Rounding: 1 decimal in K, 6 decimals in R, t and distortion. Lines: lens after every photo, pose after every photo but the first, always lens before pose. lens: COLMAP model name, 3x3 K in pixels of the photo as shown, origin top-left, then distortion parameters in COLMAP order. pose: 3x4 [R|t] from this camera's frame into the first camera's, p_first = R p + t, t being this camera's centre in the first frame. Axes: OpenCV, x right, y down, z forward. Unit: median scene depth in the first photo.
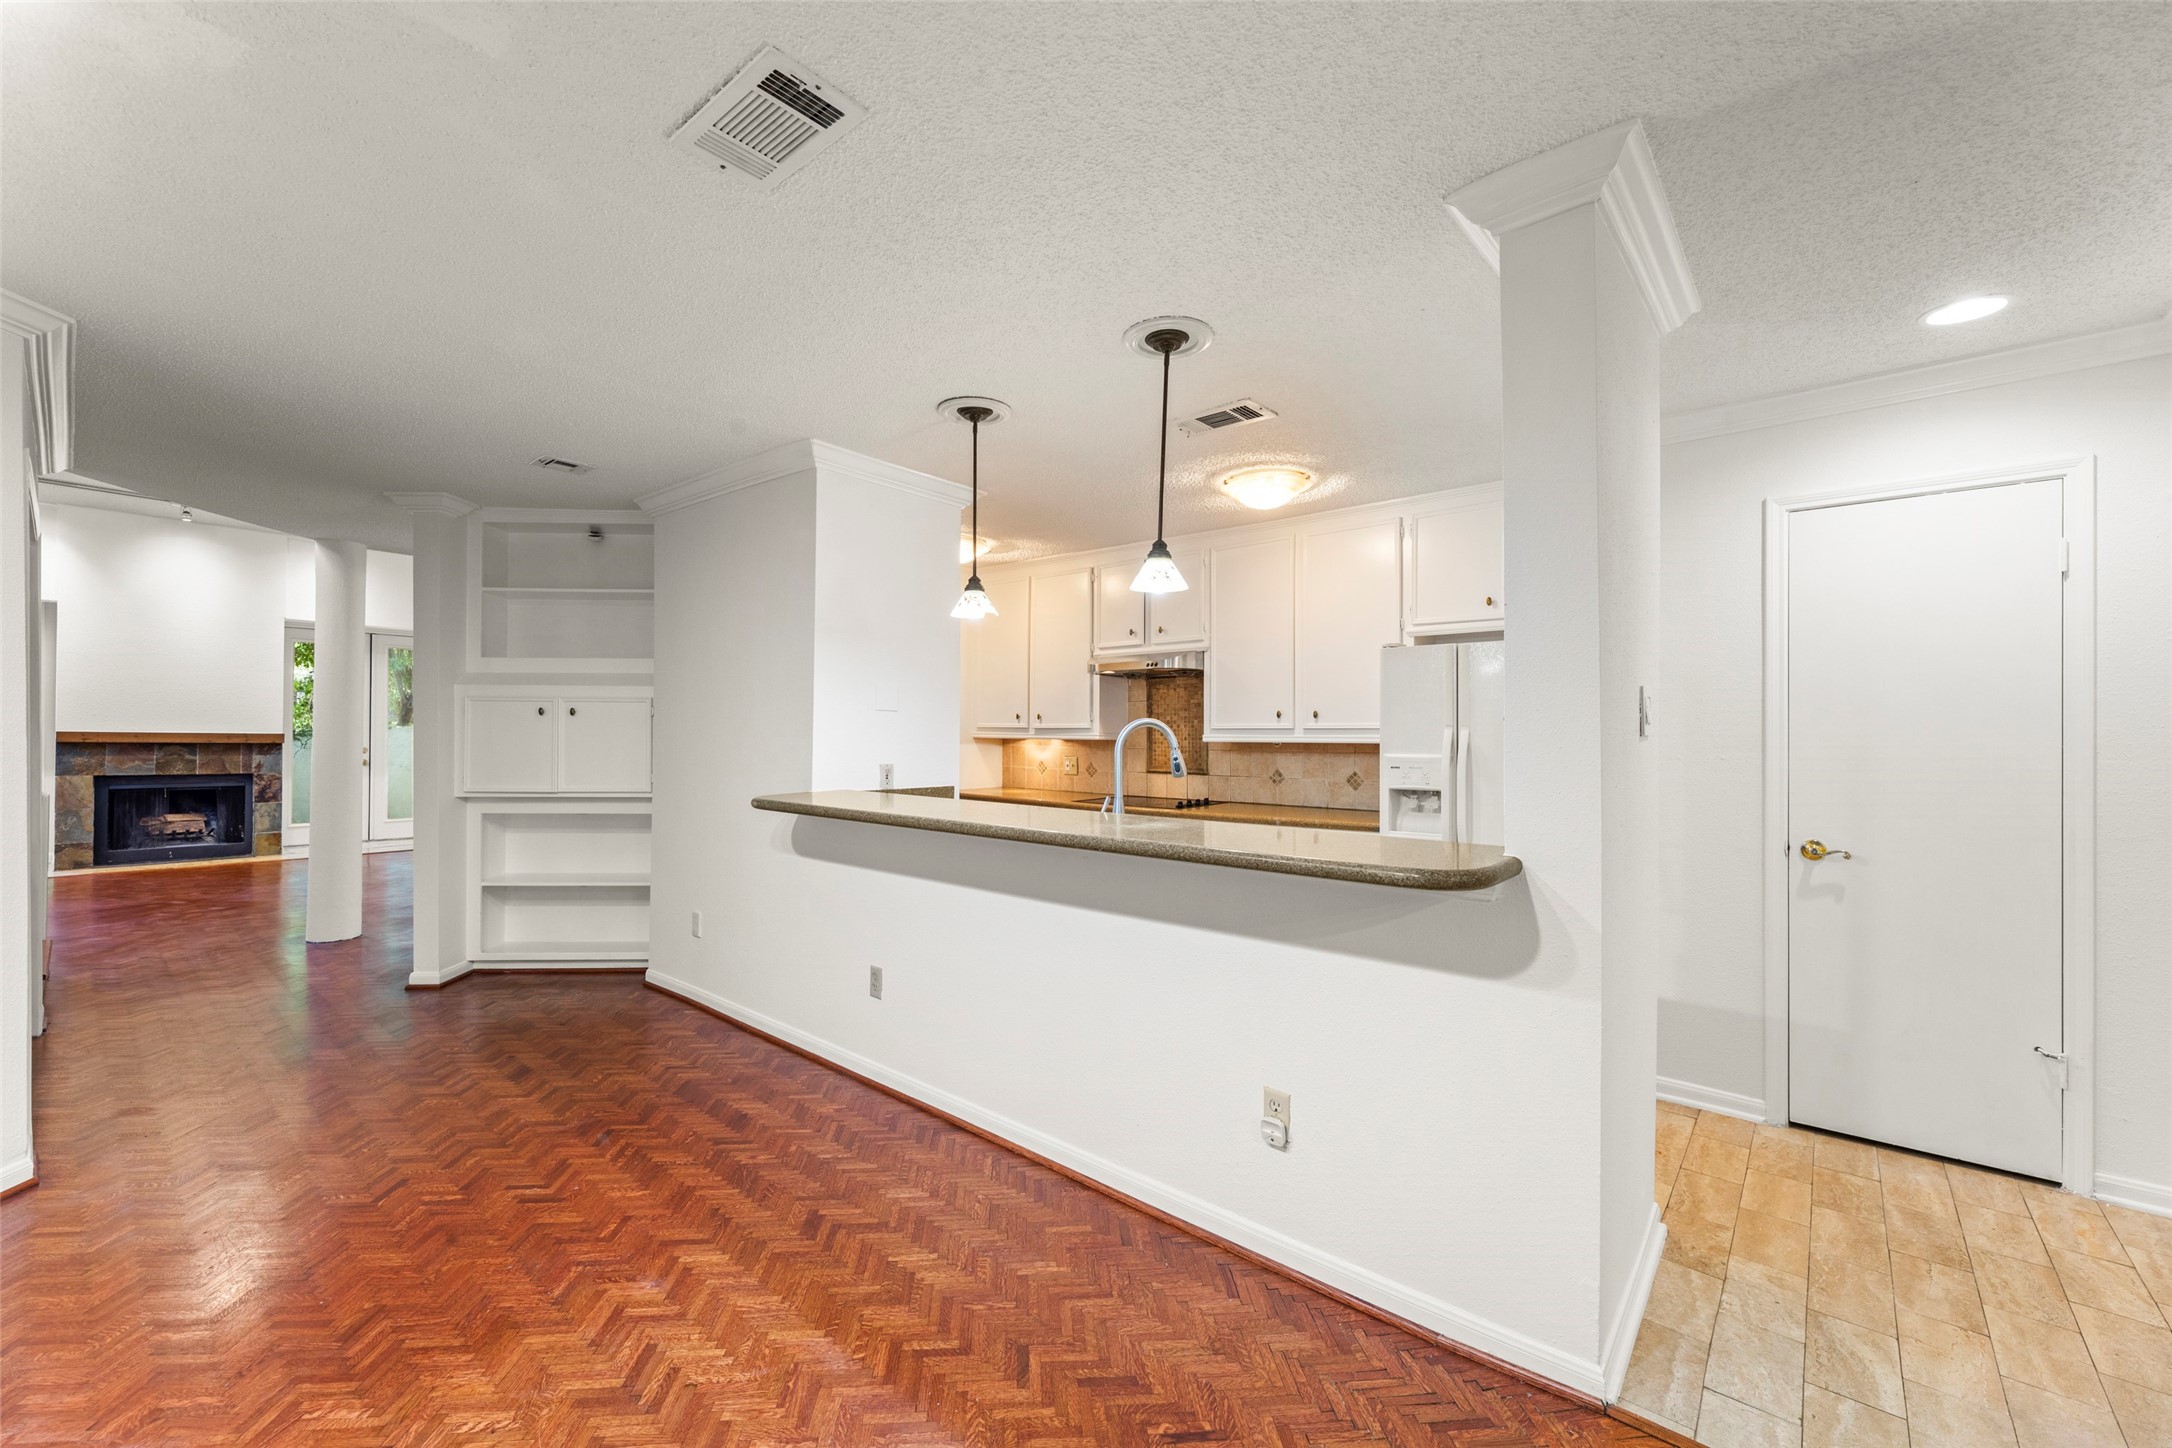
lens RADIAL K [[878.1, 0, 1084.9], [0, 878.1, 723.6], [0, 0, 1]] dist [0.000033, 0.001339]
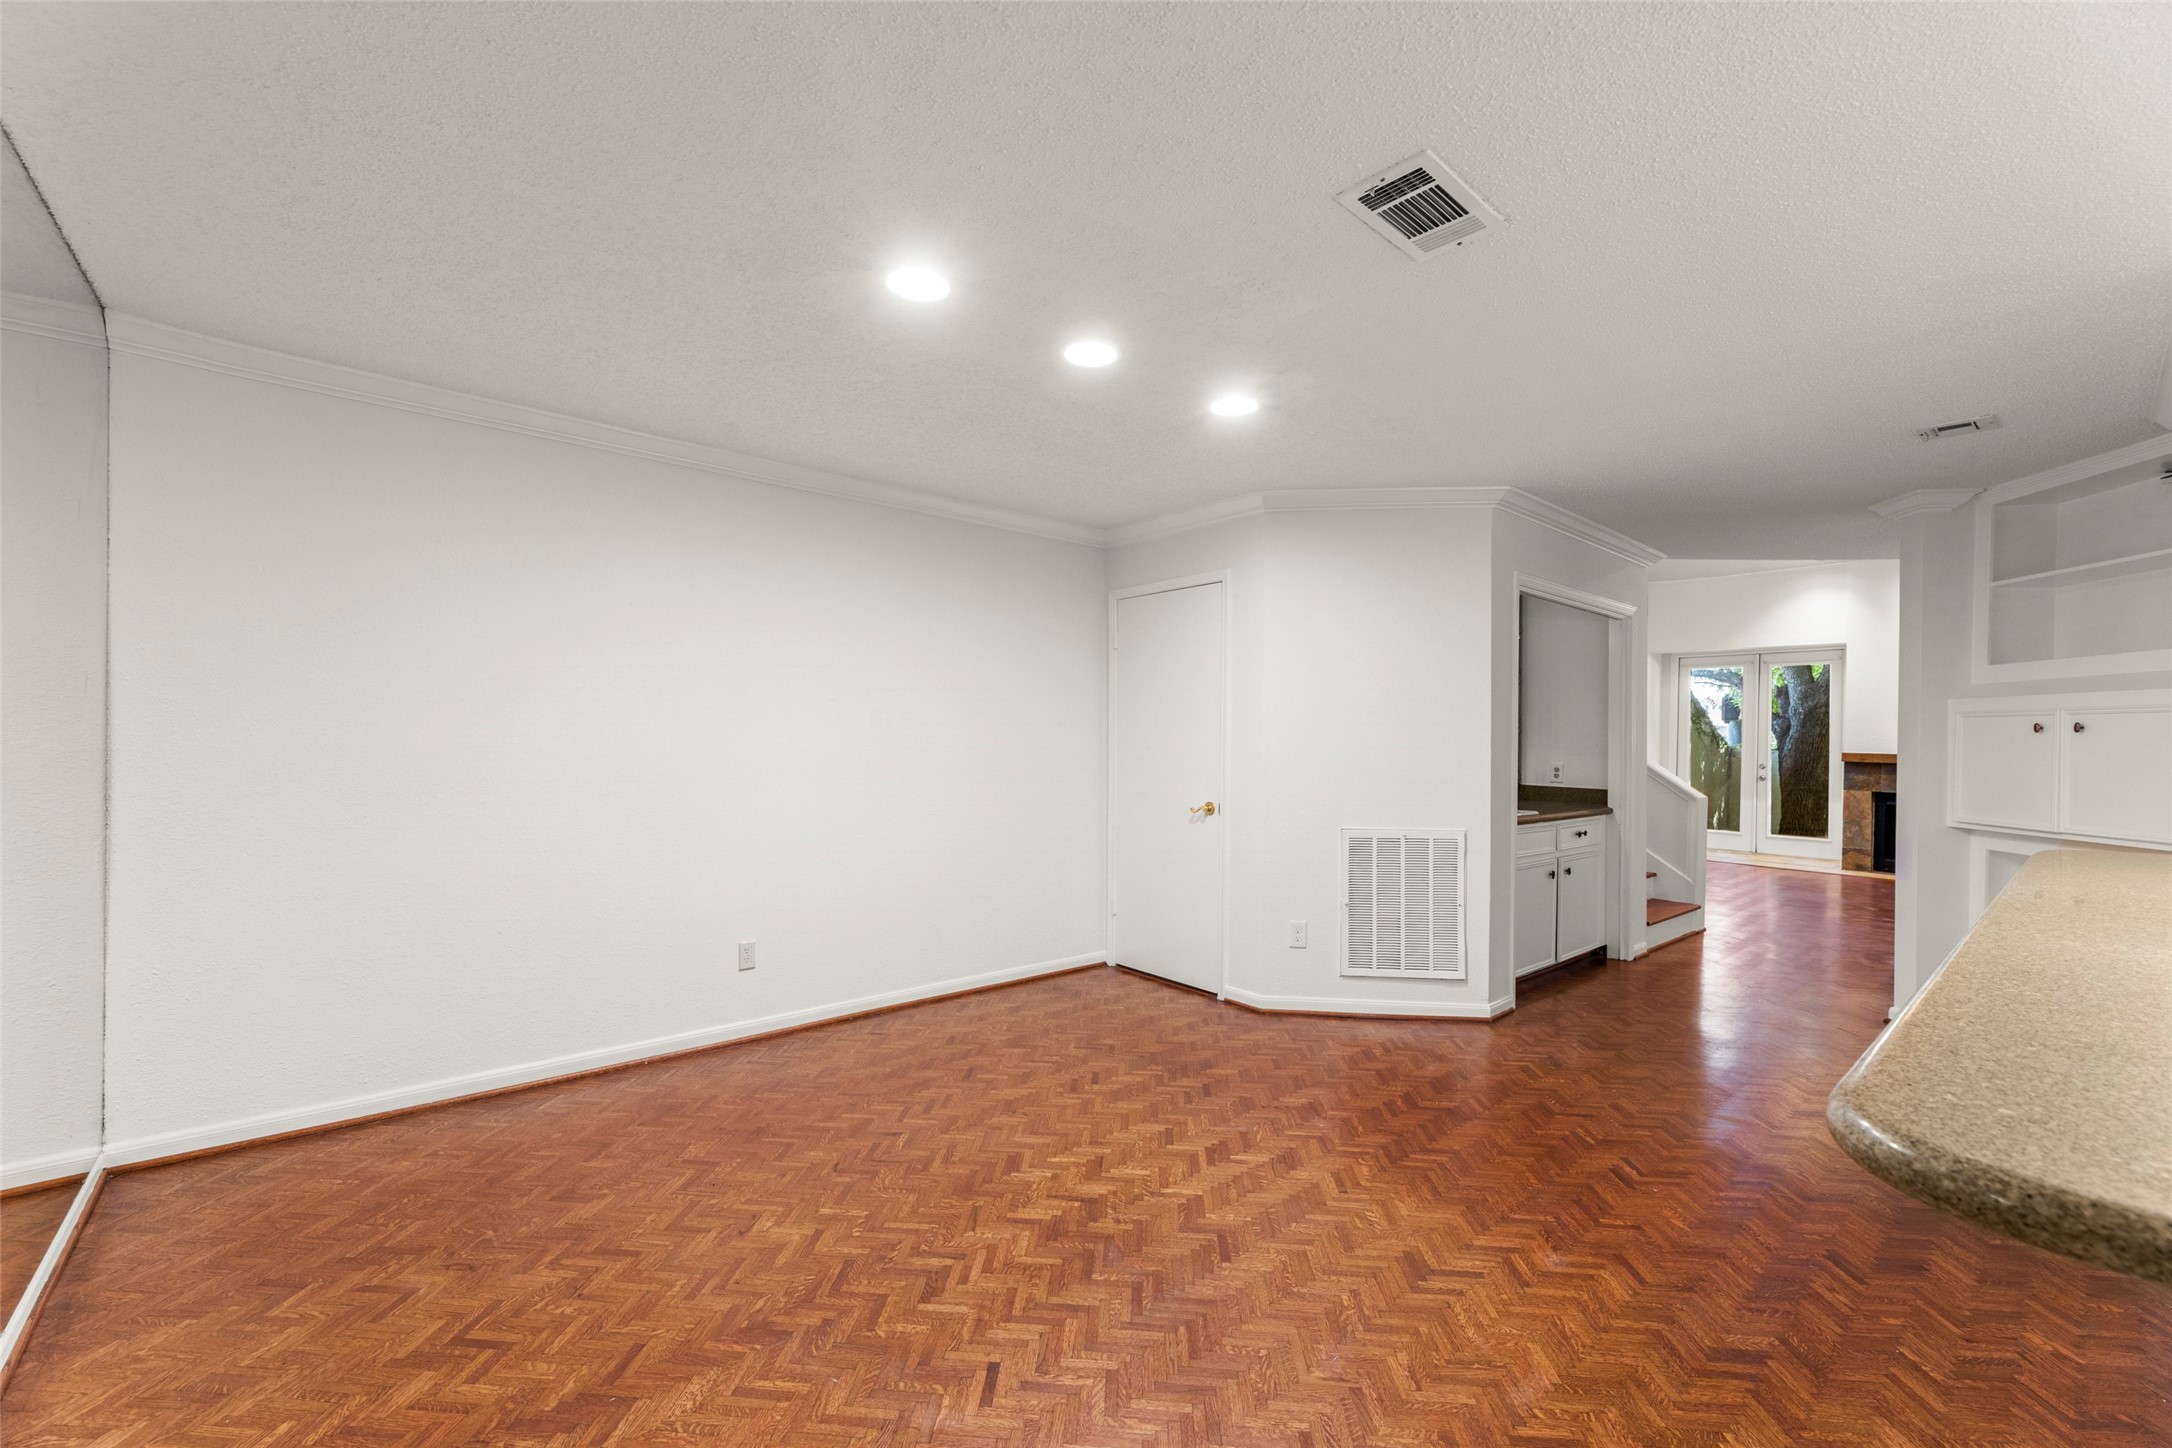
lens RADIAL K [[878.1, 0, 1064.3], [0, 878.1, 742.3], [0, 0, 1]] dist [0.000033, 0.001339]
pose [[-0.165761, -0.003295, -0.986160, 0.172034], [-0.005139, 0.999984, -0.002477, 0.003129], [0.986152, 0.004657, -0.165776, 0.150935]]
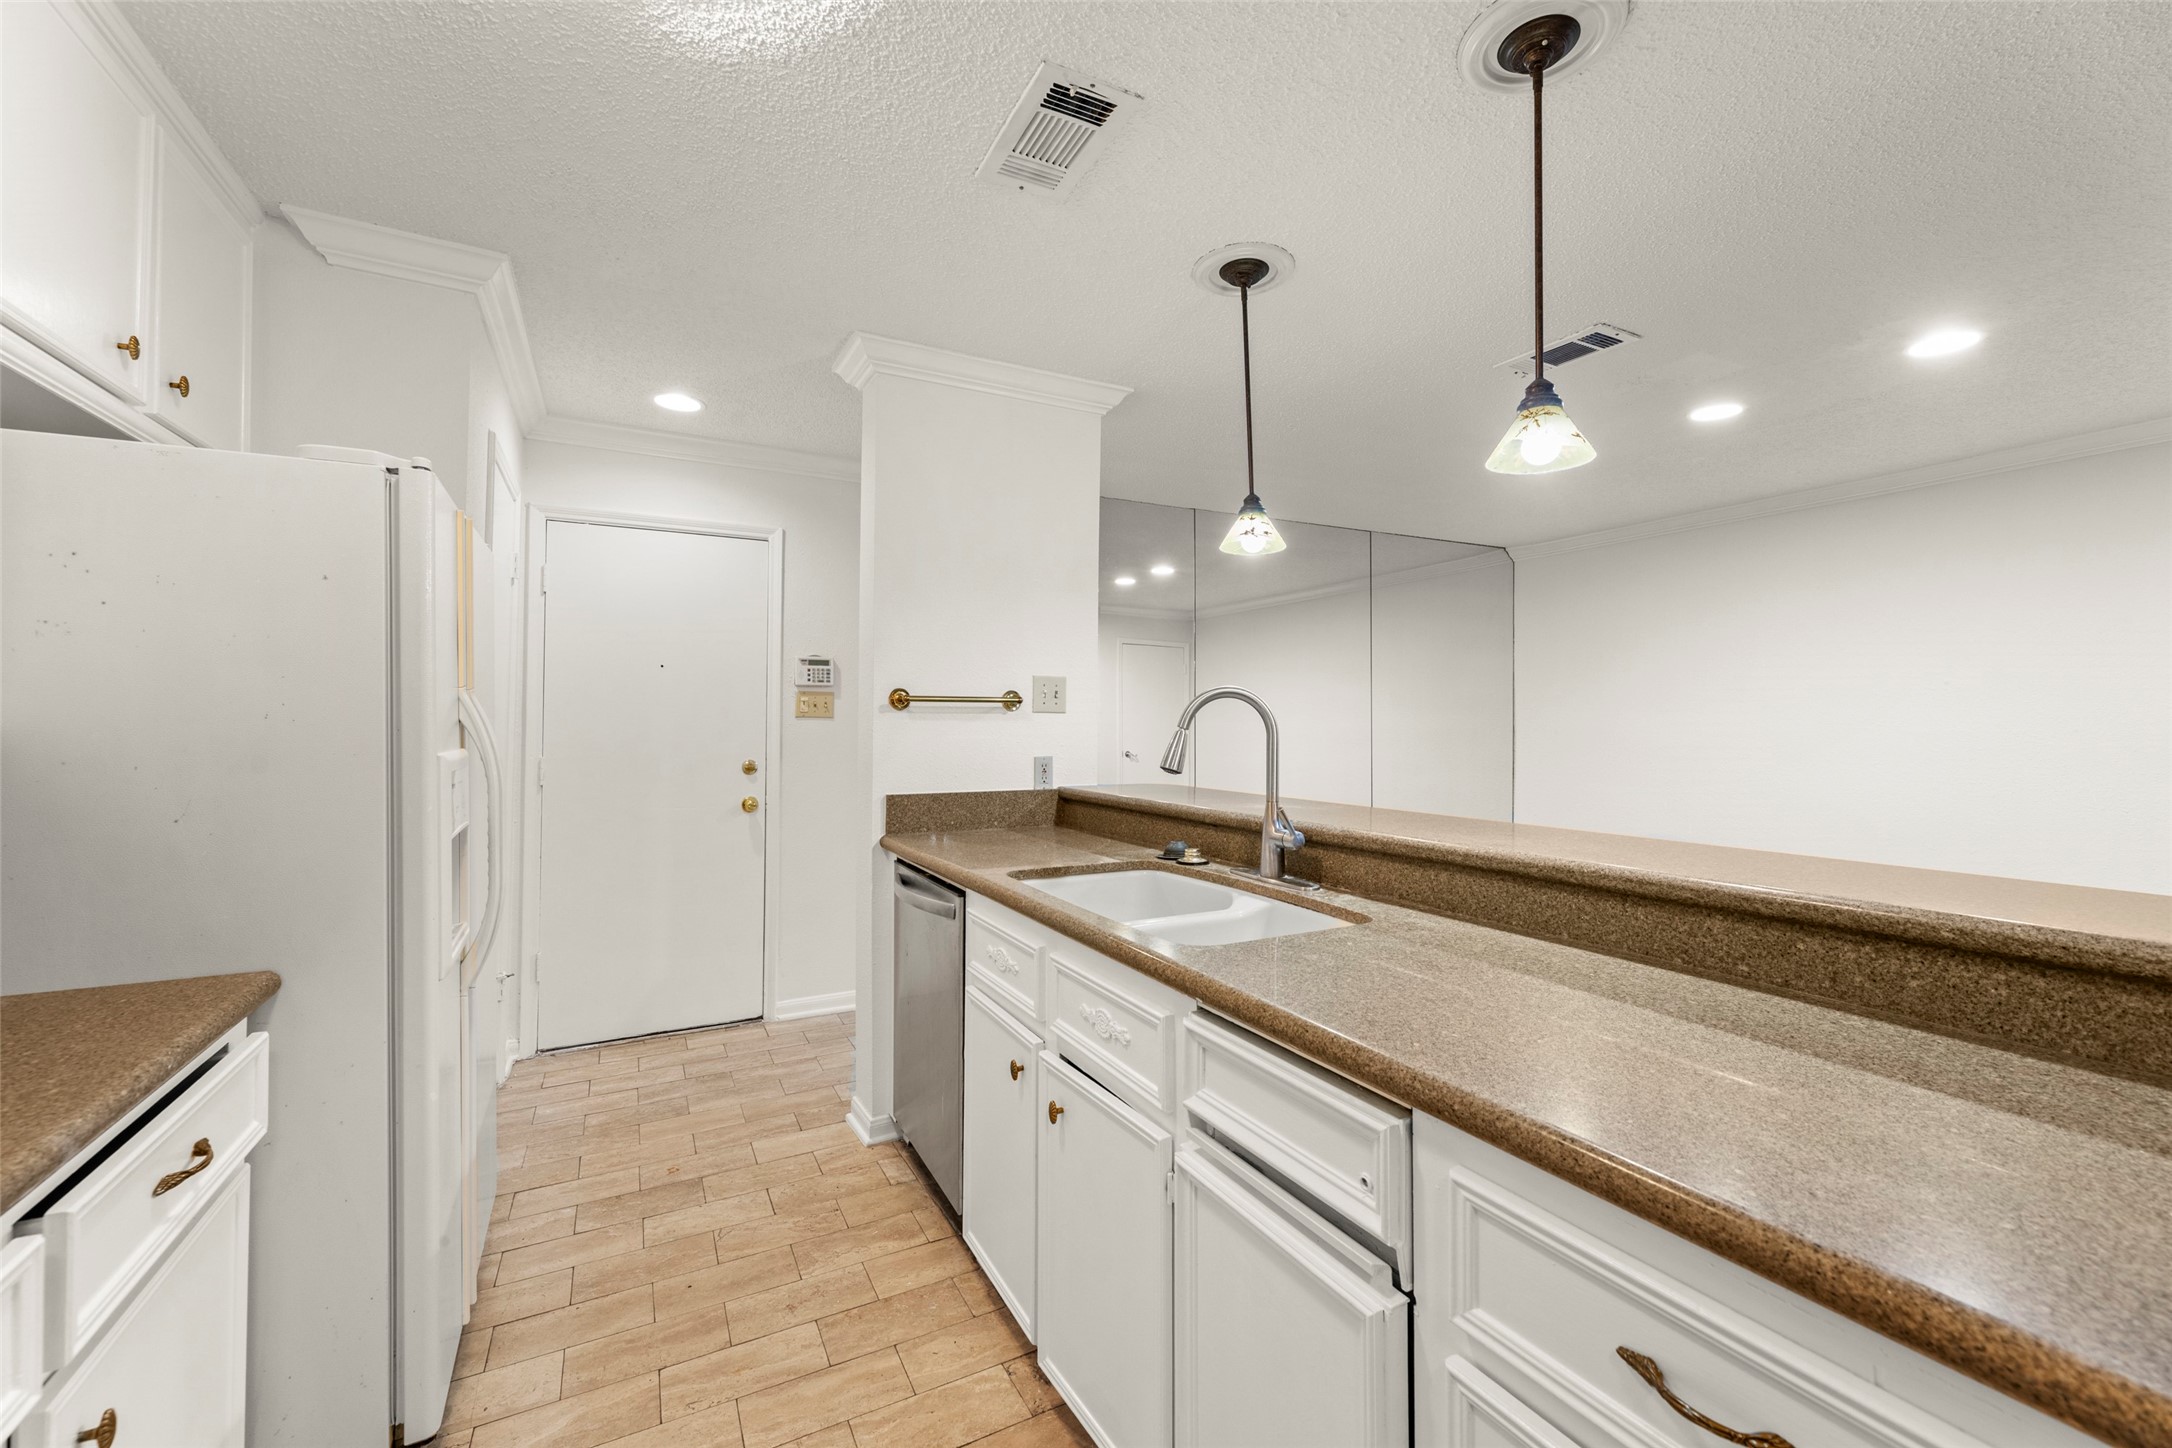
lens RADIAL K [[878.1, 0, 1085.9], [0, 878.1, 716.7], [0, 0, 1]] dist [0.000033, 0.001339]
pose [[-0.931345, -0.001693, 0.364135, -0.025635], [-0.008291, 0.999829, -0.016556, 0.011036], [-0.364045, -0.018438, -0.931199, 0.583889]]
